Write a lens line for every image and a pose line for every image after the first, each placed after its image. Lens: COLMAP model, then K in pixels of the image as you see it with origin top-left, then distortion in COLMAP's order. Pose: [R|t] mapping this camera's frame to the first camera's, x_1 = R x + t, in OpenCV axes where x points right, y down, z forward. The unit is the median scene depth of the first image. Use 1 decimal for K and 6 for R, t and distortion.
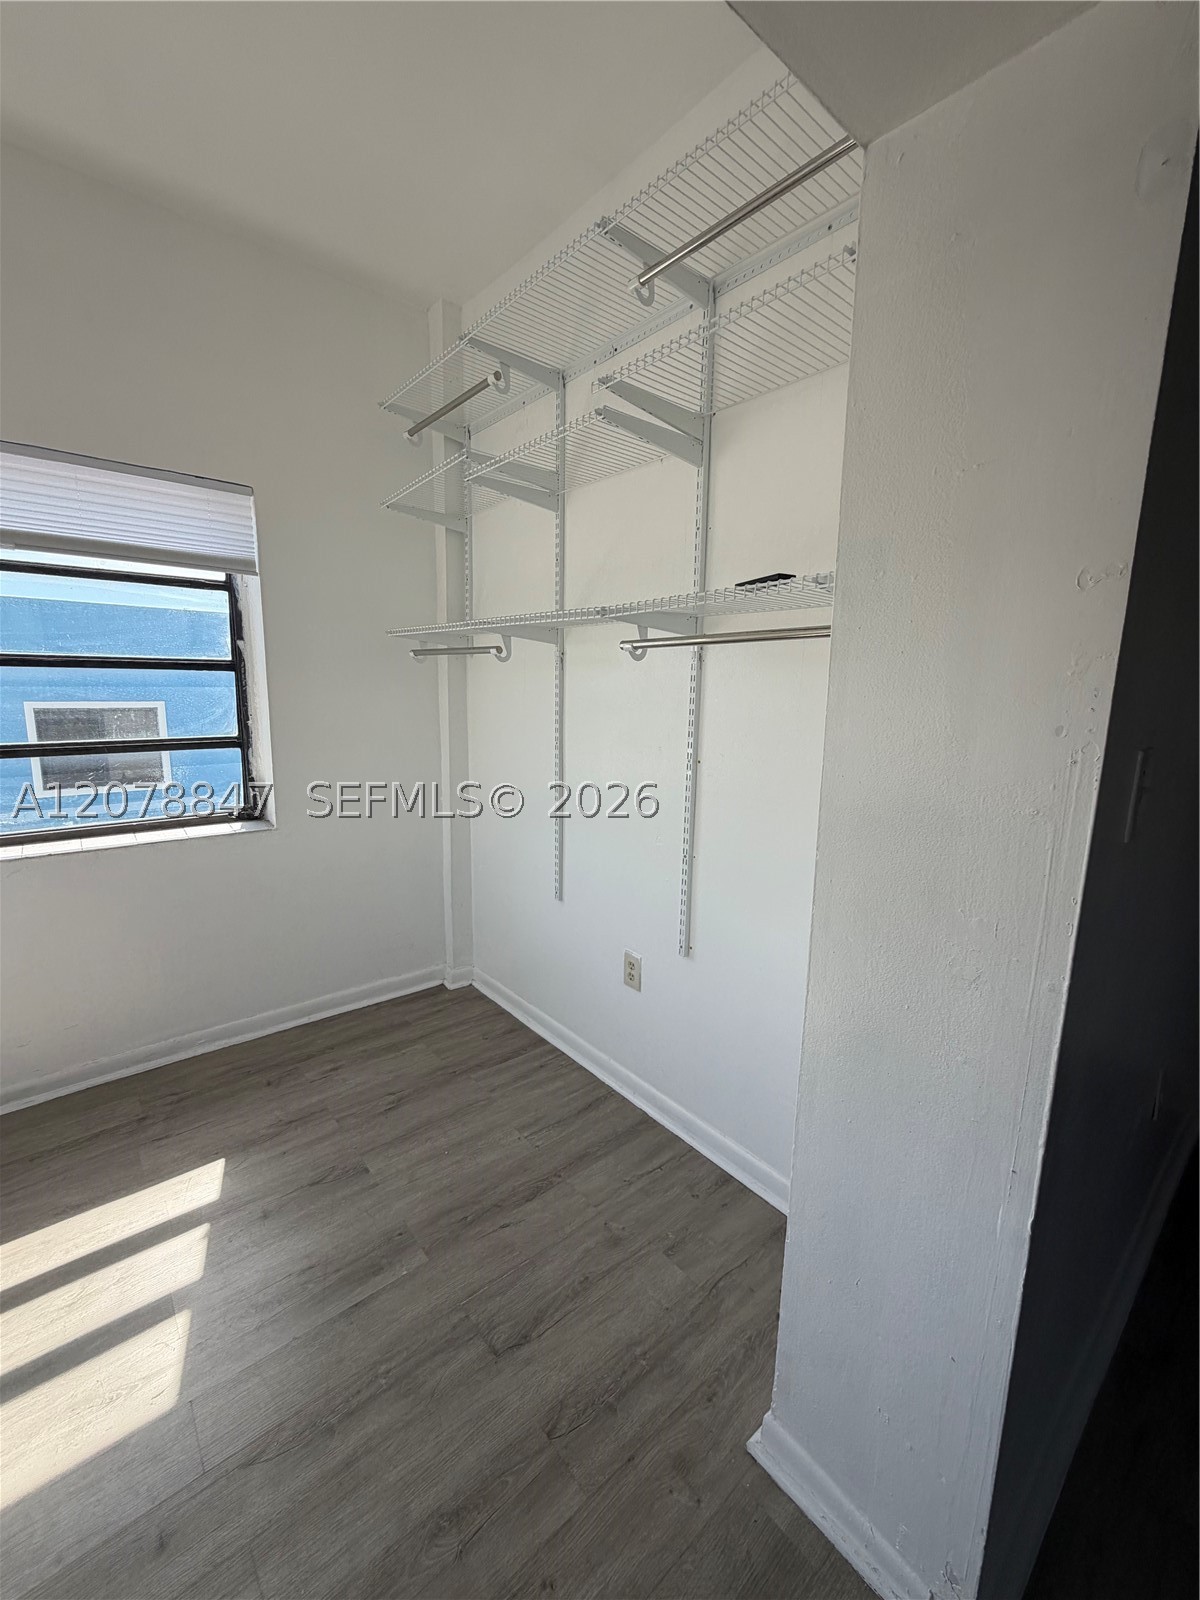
lens RADIAL K [[635.4, 0, 599.2], [0, 635.4, 794.6], [0, 0, 1]] dist [-0.002227, 0.000218]
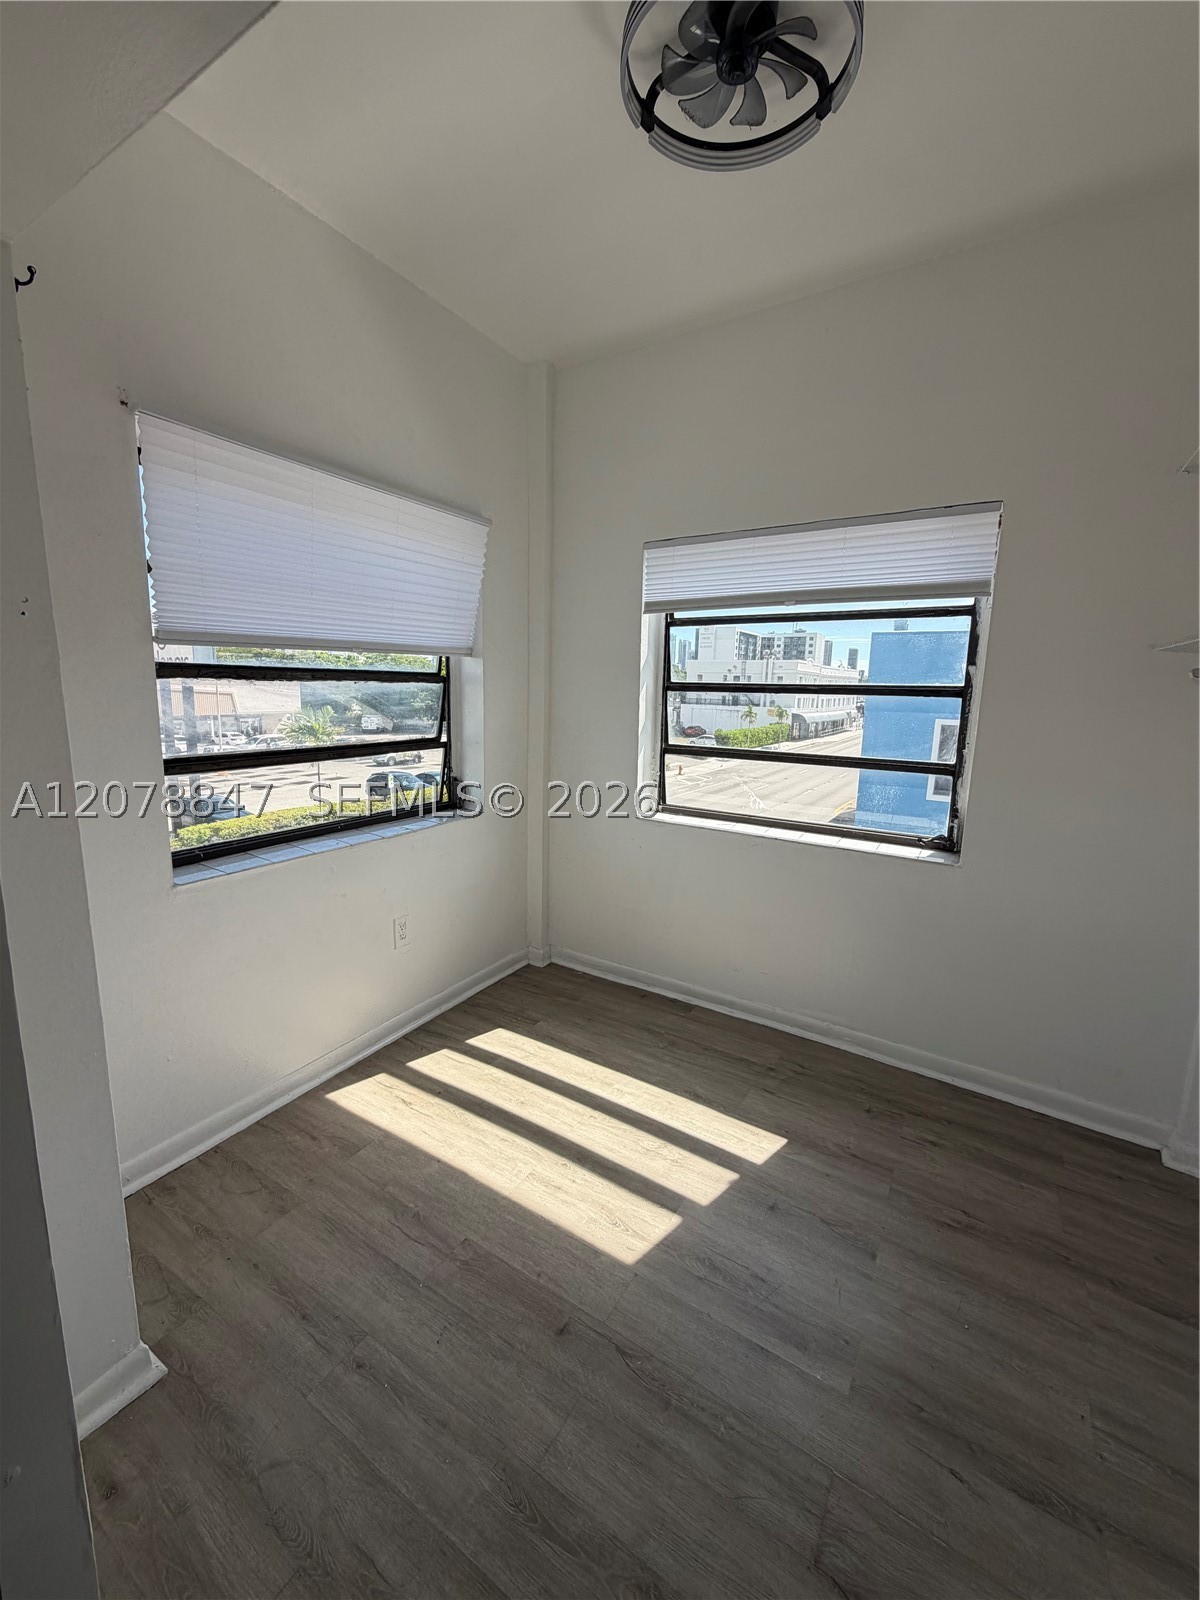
lens RADIAL K [[635.4, 0, 599.2], [0, 635.4, 794.6], [0, 0, 1]] dist [-0.002227, 0.000218]
pose [[0.305602, 0.150360, -0.940212, 0.220649], [-0.180106, 0.978755, 0.097983, -0.053344], [0.934970, 0.139394, 0.326190, 0.220393]]
